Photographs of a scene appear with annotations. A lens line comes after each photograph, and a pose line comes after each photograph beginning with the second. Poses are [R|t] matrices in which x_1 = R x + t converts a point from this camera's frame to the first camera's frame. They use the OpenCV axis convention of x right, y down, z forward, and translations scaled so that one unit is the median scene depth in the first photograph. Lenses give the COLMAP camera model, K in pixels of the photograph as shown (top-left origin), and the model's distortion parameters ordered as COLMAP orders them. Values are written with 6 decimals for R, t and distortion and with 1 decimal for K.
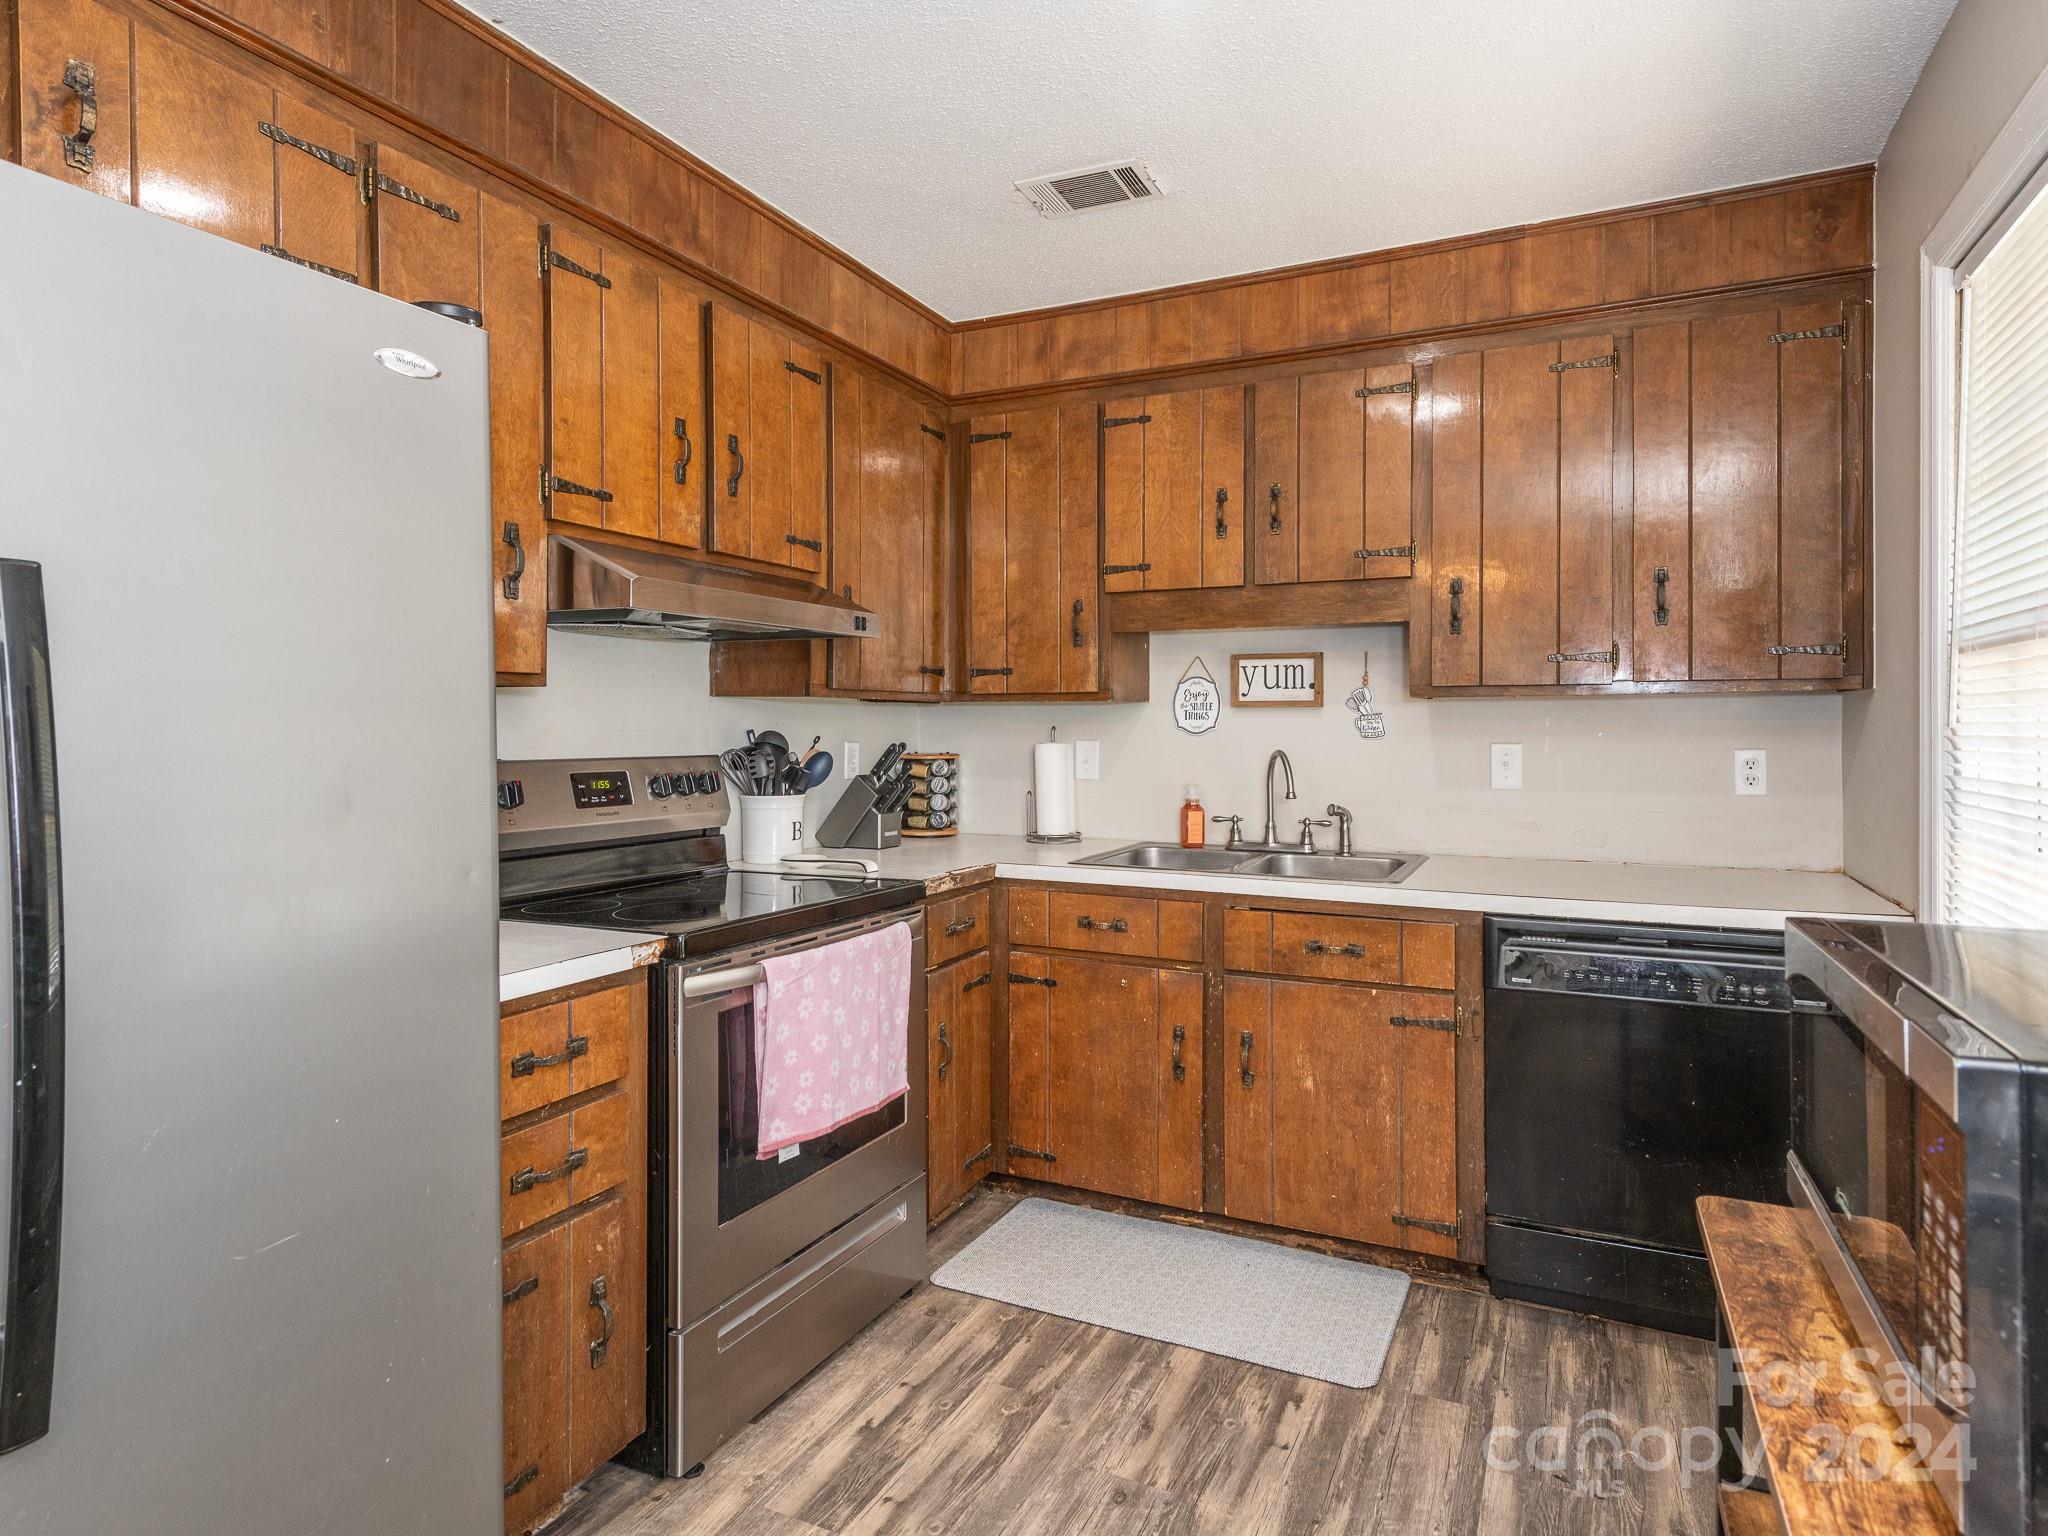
lens RADIAL K [[1243.3, 0, 986.7], [0, 1243.3, 733.9], [0, 0, 1]] dist [0.031587, -0.017095]
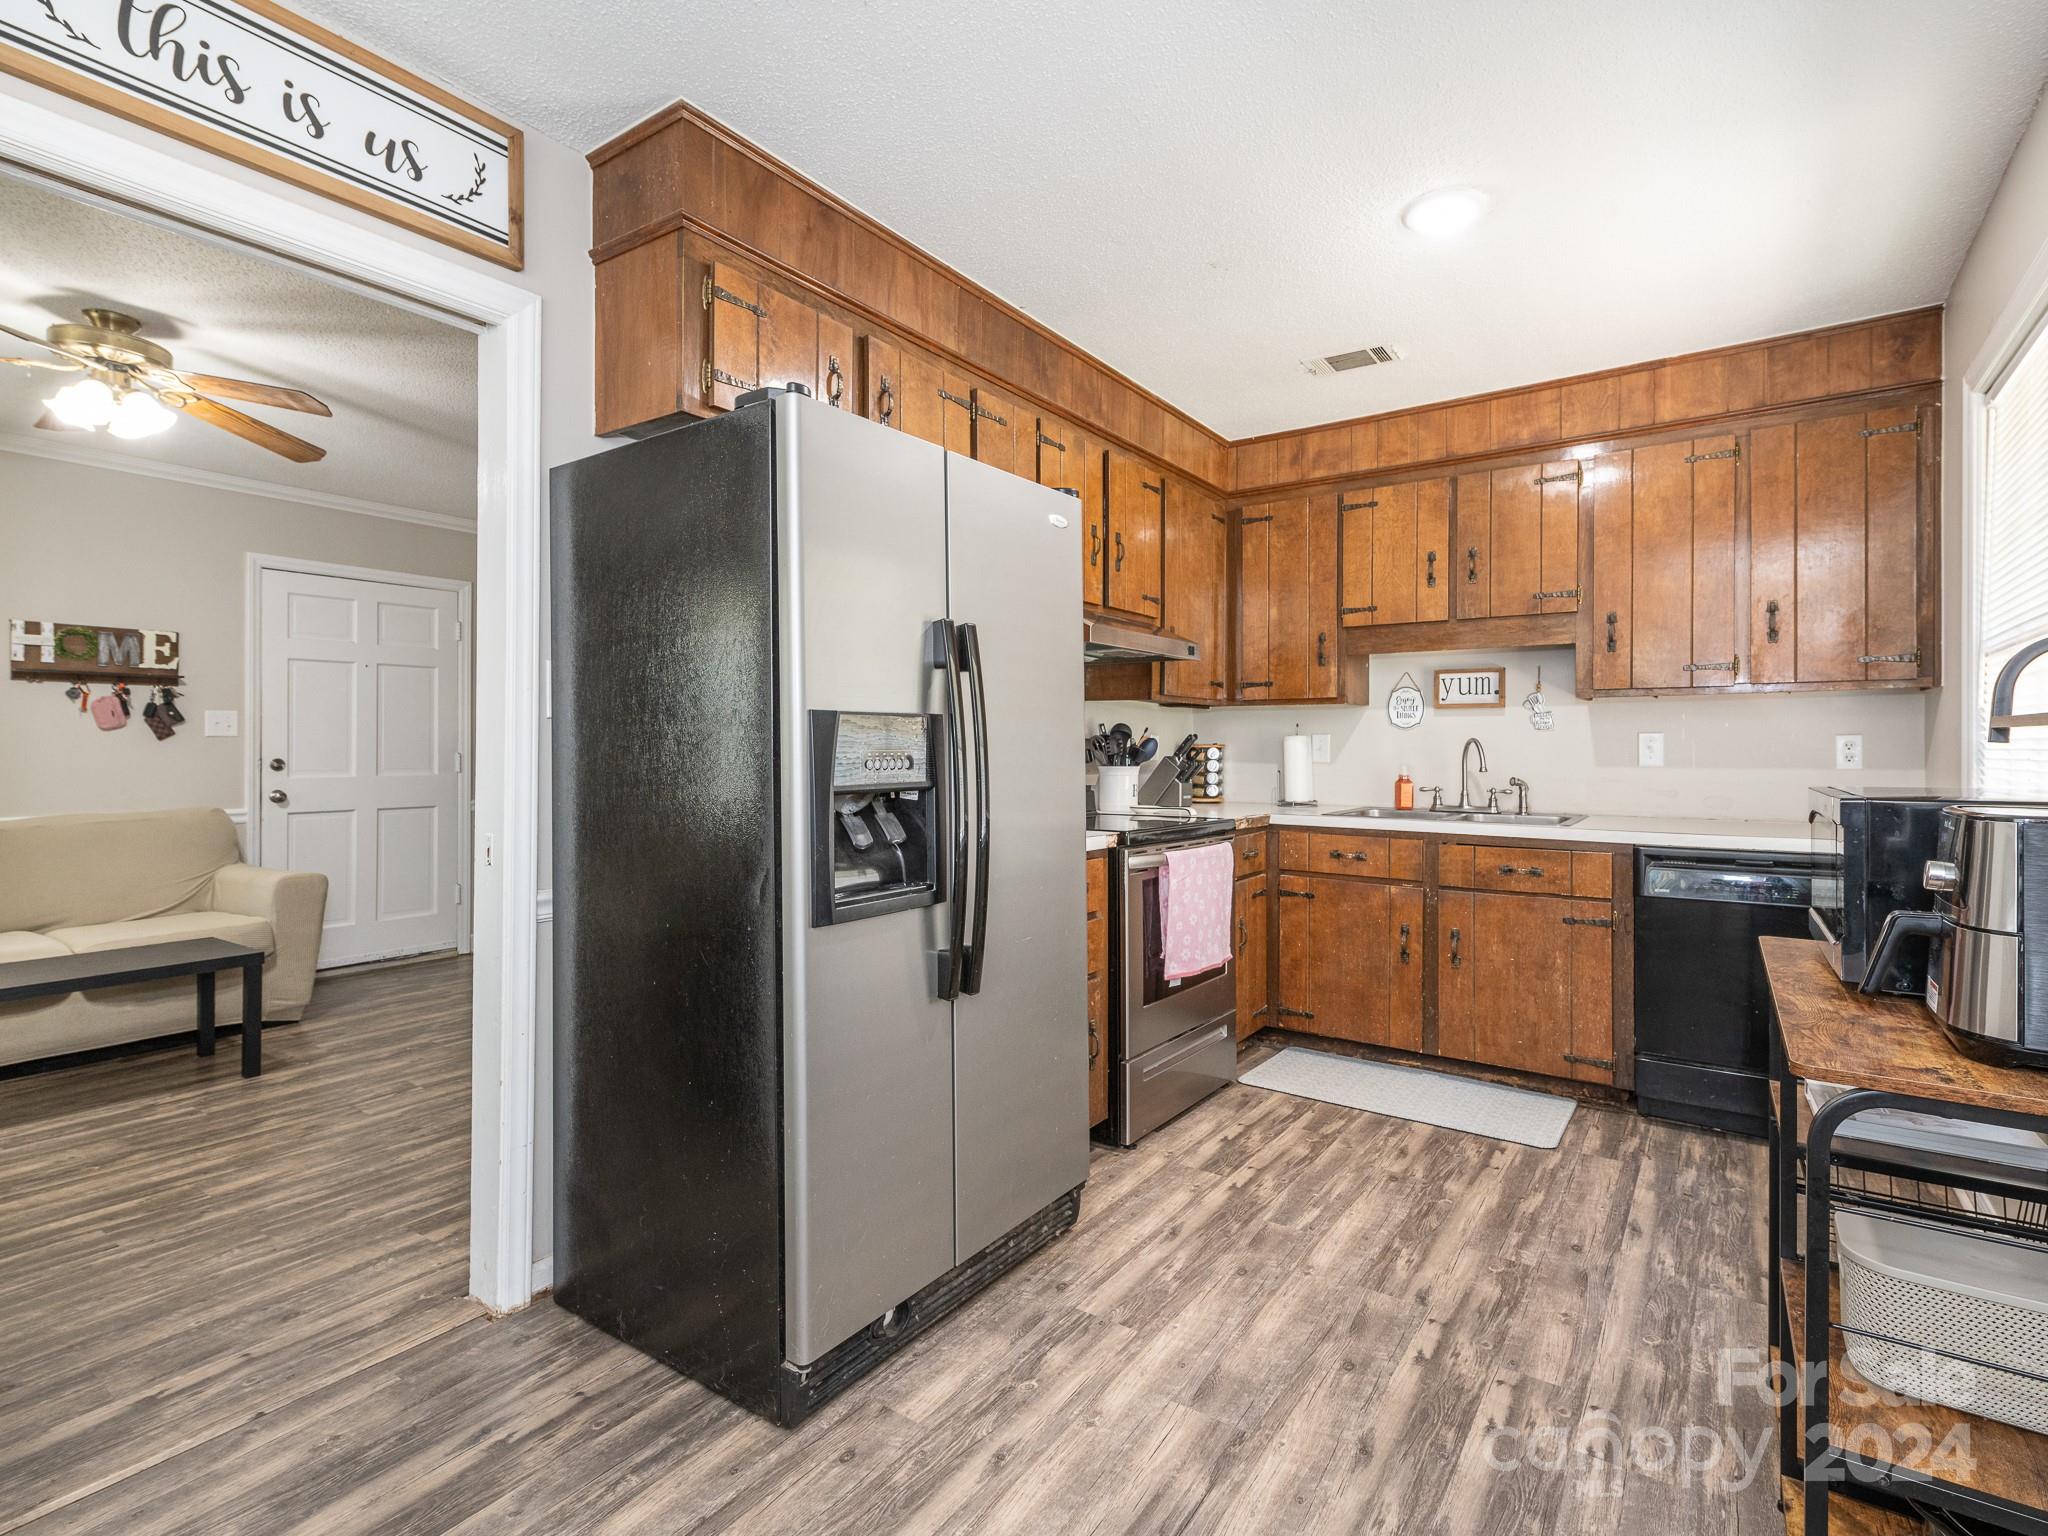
lens RADIAL K [[995.3, 0, 1034.4], [0, 995.3, 748.0], [0, 0, 1]] dist [0.022167, -0.006964]
pose [[0.987764, -0.000381, -0.155953, -0.092045], [0.001033, 0.999991, 0.004100, 0.023326], [0.155951, -0.004211, 0.987756, -0.219405]]
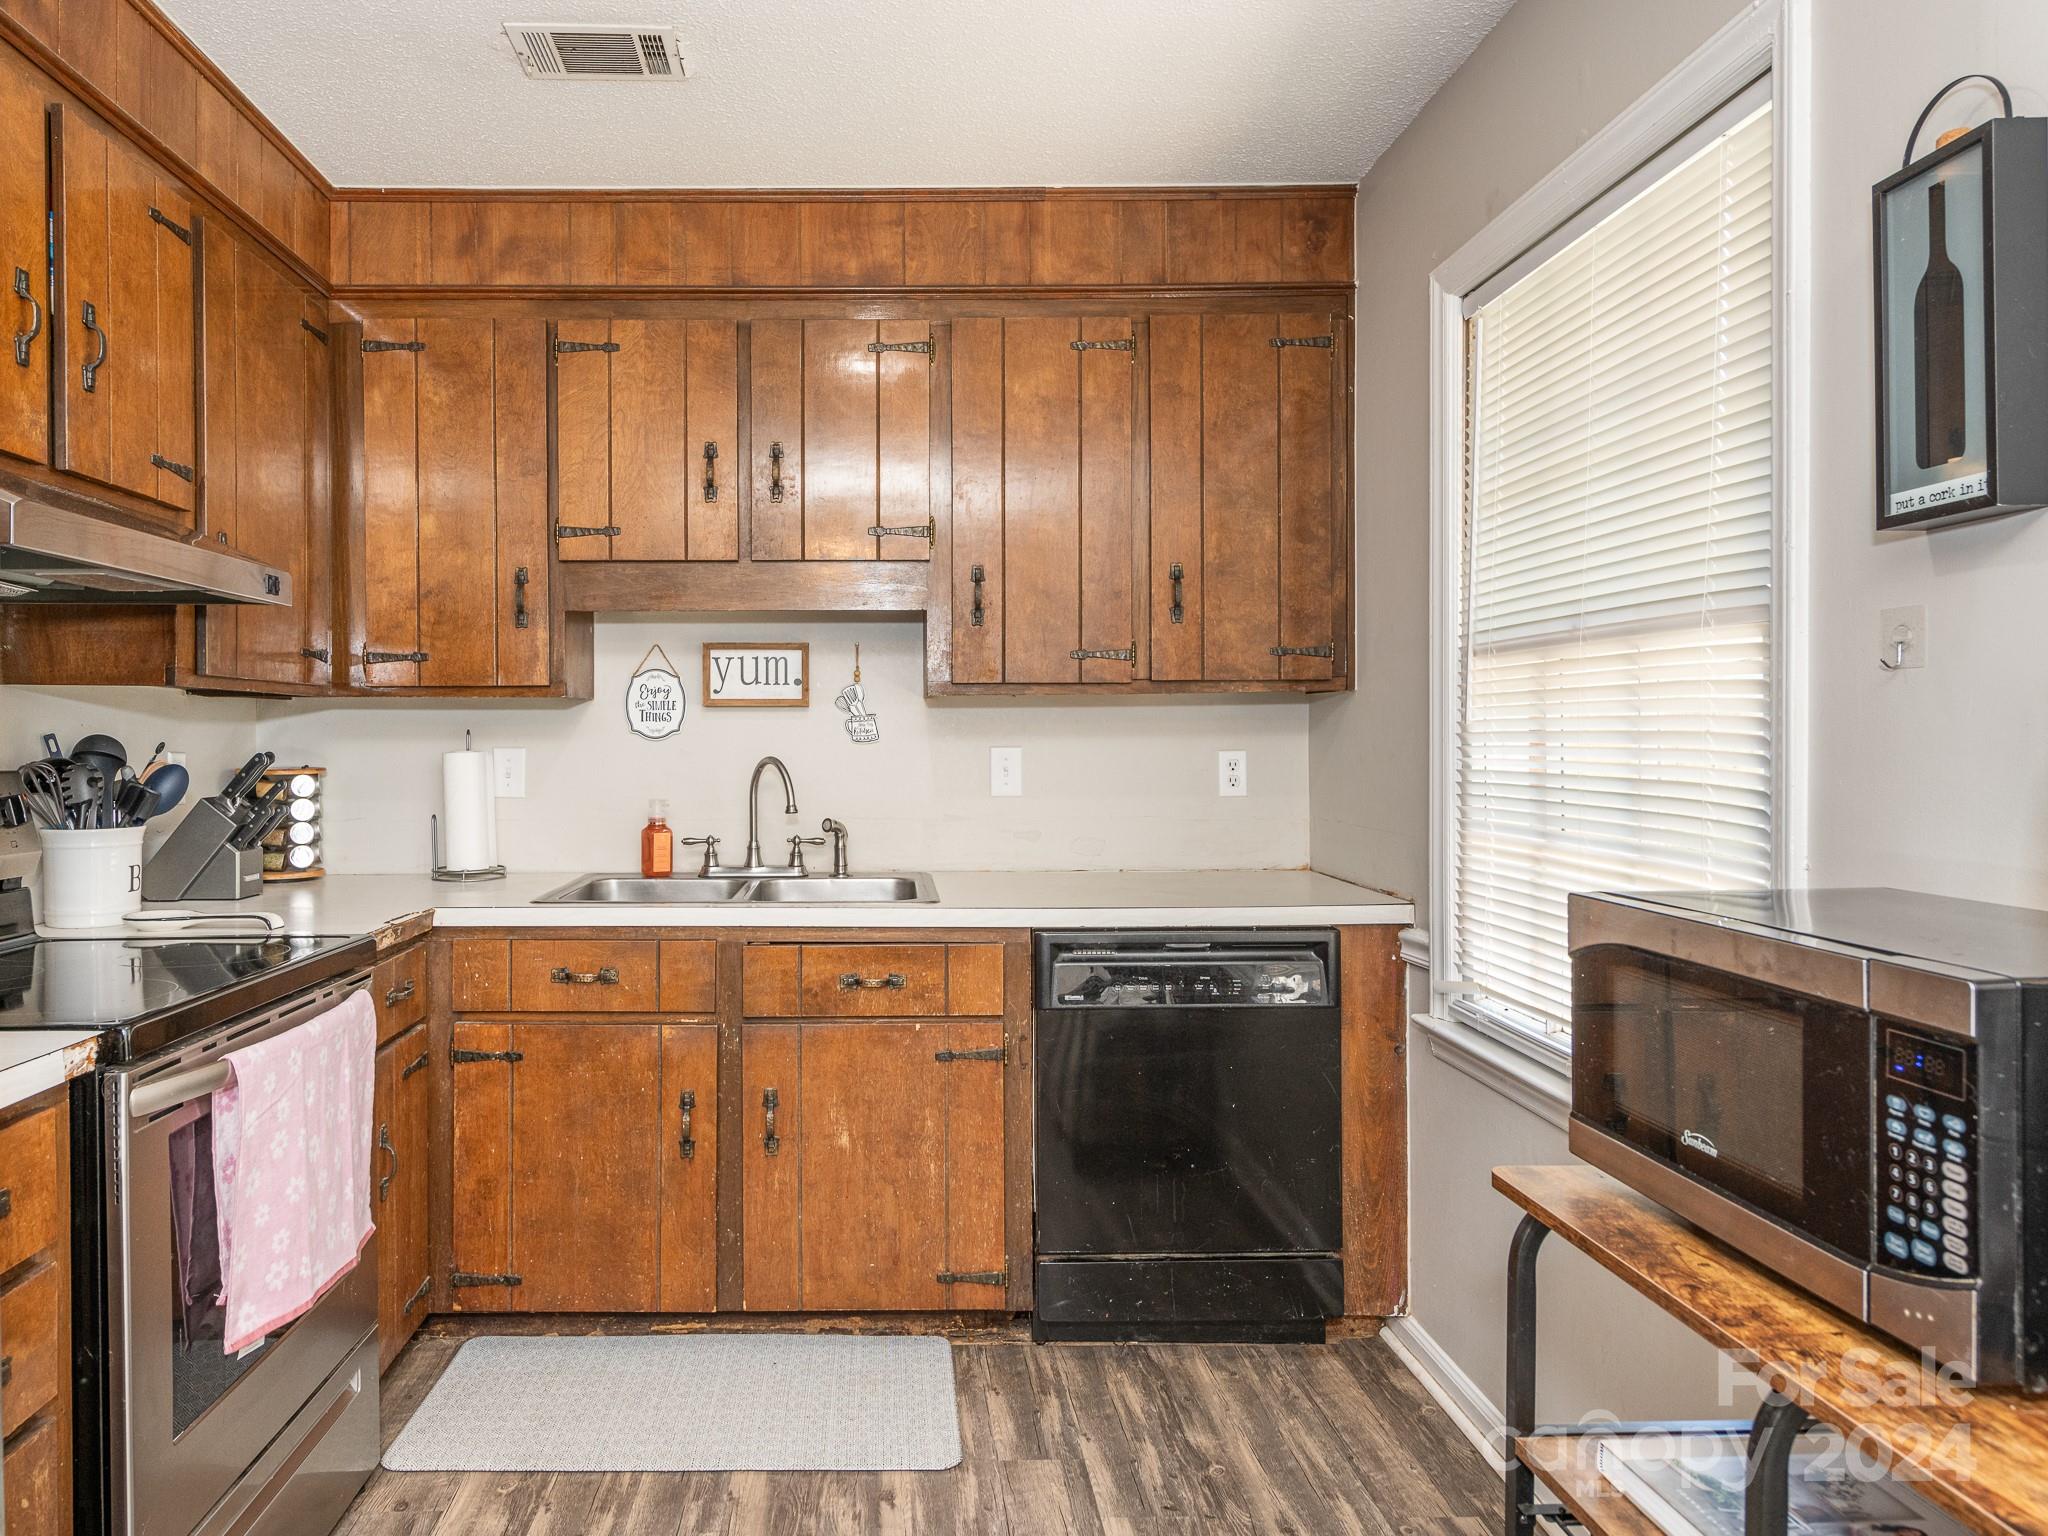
lens RADIAL K [[1499.4, 0, 995.9], [0, 1499.4, 748.6], [0, 0, 1]] dist [0.025335, -0.010752]
pose [[0.890685, -0.007564, 0.454557, -0.114911], [0.005862, 0.999970, 0.005154, 0.003888], [-0.454583, -0.001926, 0.890702, 0.024351]]
